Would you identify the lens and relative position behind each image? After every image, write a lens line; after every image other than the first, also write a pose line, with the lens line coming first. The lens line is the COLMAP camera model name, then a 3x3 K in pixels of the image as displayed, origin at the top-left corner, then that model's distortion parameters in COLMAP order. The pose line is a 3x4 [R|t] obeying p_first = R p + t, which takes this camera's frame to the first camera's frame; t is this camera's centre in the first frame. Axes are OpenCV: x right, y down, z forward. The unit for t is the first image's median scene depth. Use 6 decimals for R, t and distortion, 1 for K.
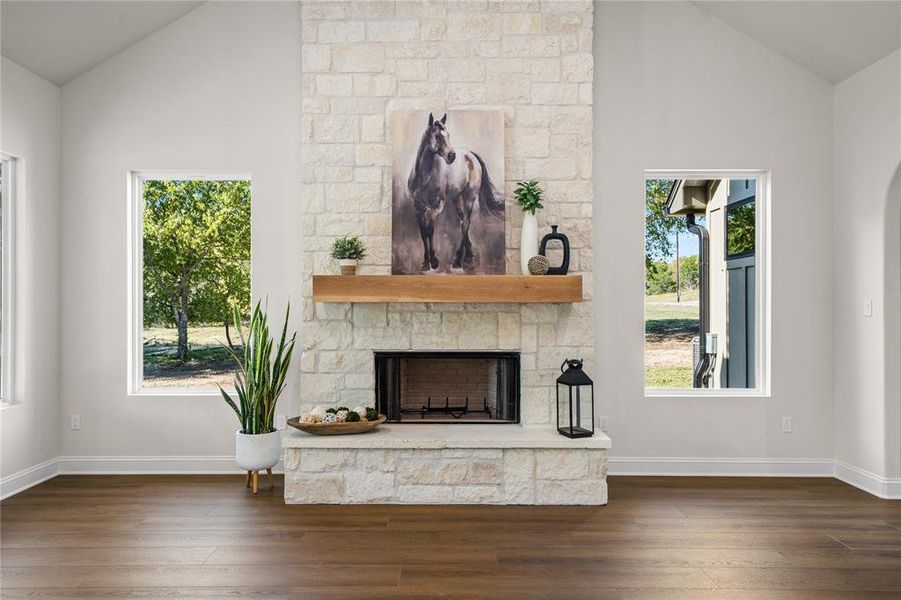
lens RADIAL K [[565.8, 0, 445.7], [0, 565.8, 305.9], [0, 0, 1]] dist [0.019337, 0.000585]
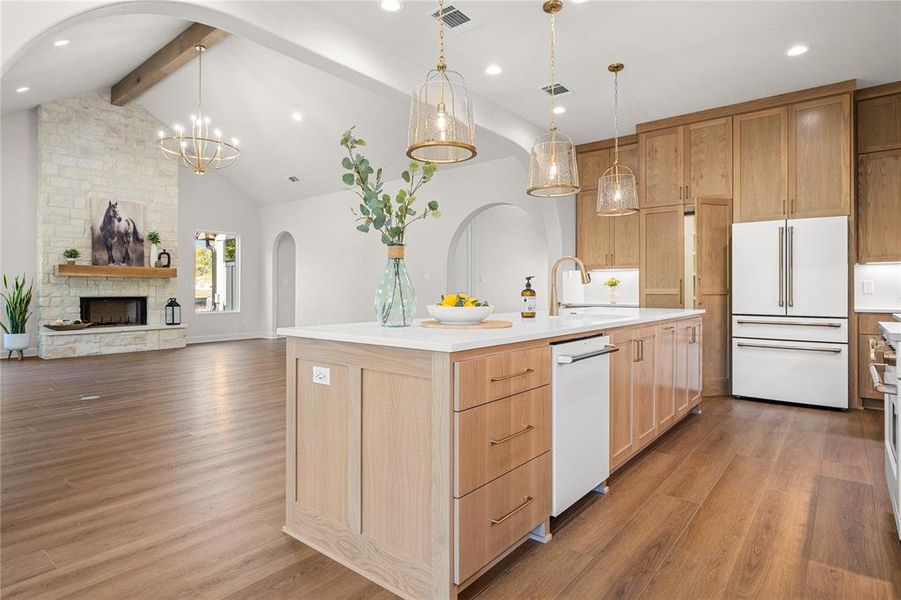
lens RADIAL K [[486.2, 0, 449.5], [0, 486.2, 282.3], [0, 0, 1]] dist [0.007586, -0.000534]
pose [[0.615562, 0.011650, 0.788002, -0.799739], [0.002395, 0.999858, -0.016653, 0.057865], [-0.788085, 0.012138, 0.615447, -1.503352]]
